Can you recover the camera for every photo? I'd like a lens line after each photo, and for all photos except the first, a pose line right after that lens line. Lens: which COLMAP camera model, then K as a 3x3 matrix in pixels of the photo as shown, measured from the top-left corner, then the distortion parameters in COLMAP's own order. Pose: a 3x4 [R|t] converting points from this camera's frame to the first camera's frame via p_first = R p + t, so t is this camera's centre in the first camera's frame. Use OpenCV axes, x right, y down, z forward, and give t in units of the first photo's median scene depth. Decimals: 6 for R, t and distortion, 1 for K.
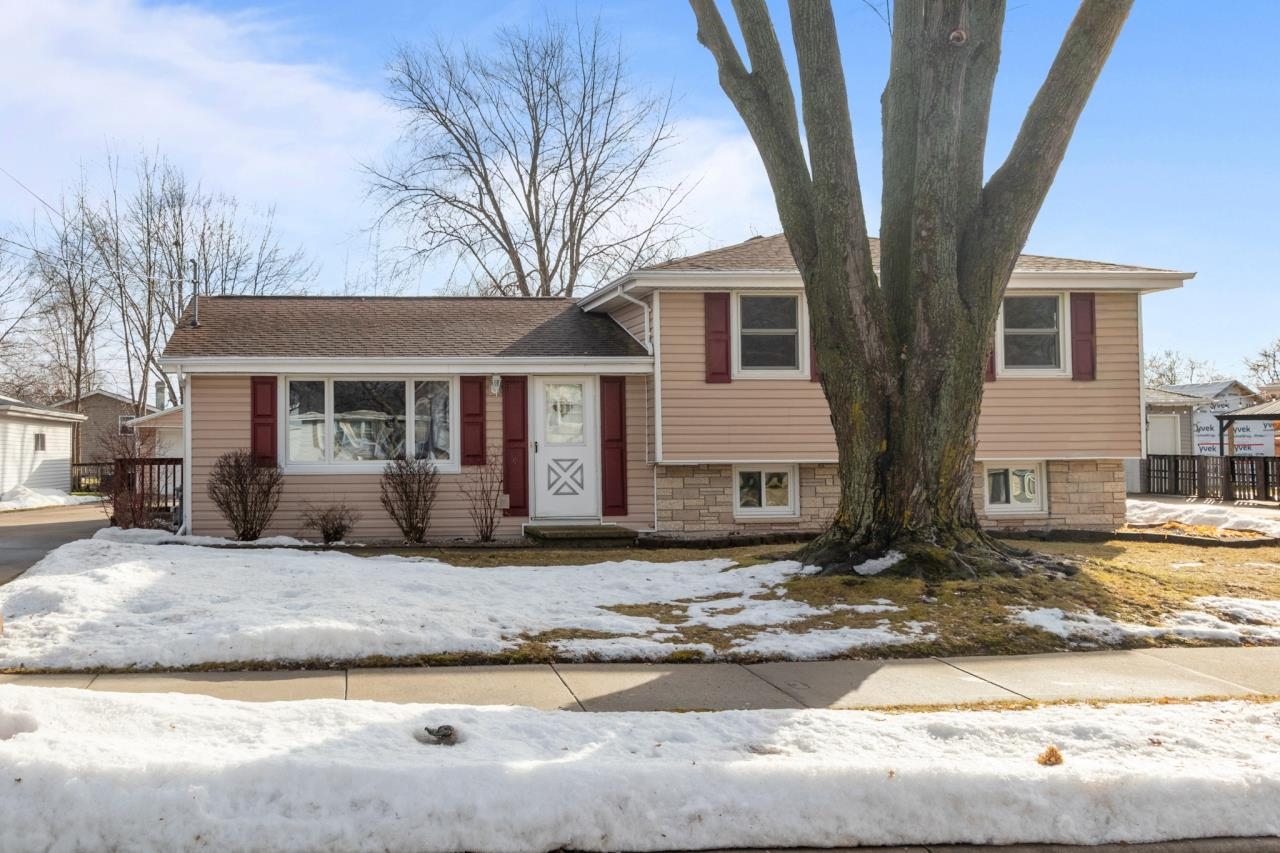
lens RADIAL K [[1271.1, 0, 639.7], [0, 1271.1, 374.4], [0, 0, 1]] dist [-0.003145, -0.003132]
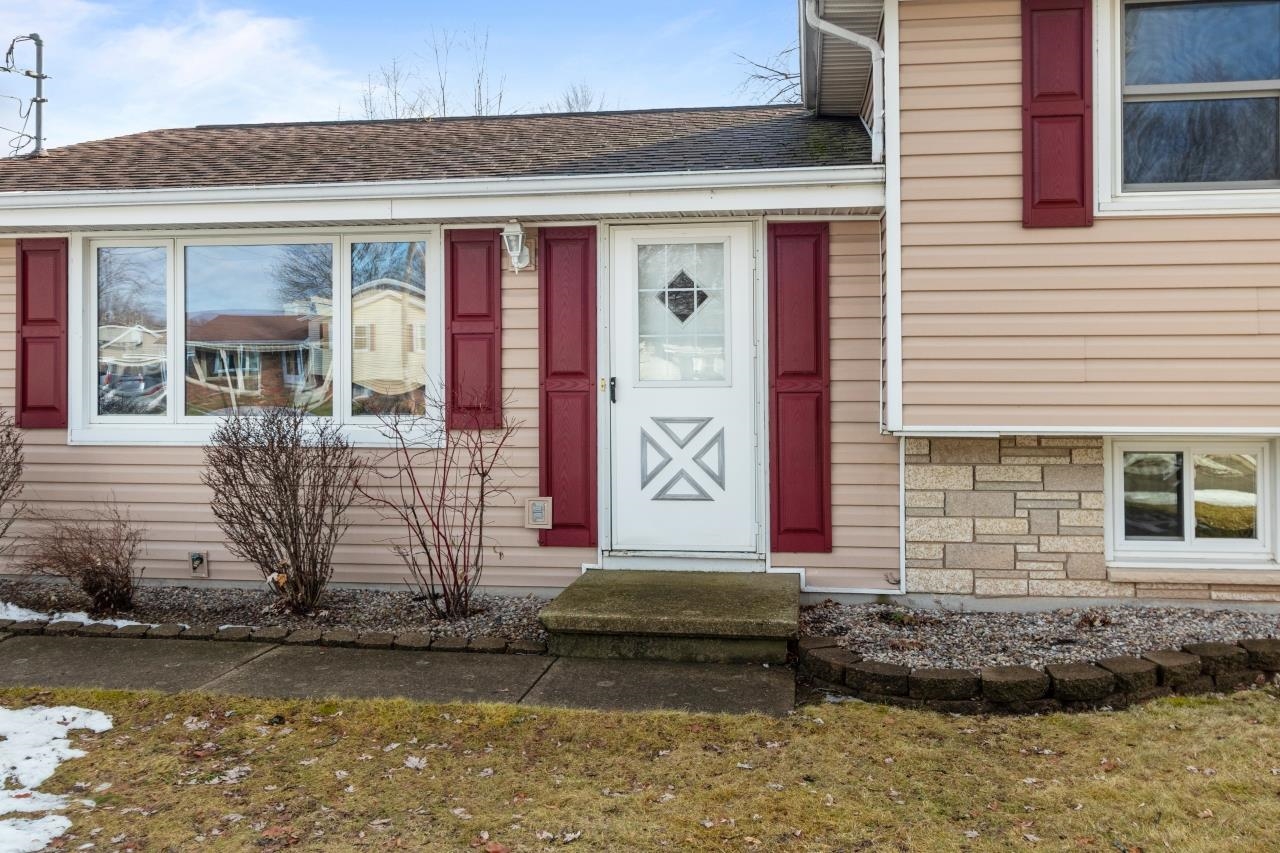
lens RADIAL K [[1271.1, 0, 639.7], [0, 1271.1, 374.4], [0, 0, 1]] dist [-0.003145, -0.003132]
pose [[0.939758, 0.004175, -0.341815, 0.074825], [0.015985, 0.998295, 0.056139, 0.027674], [0.341466, -0.058221, 0.938089, 0.592832]]
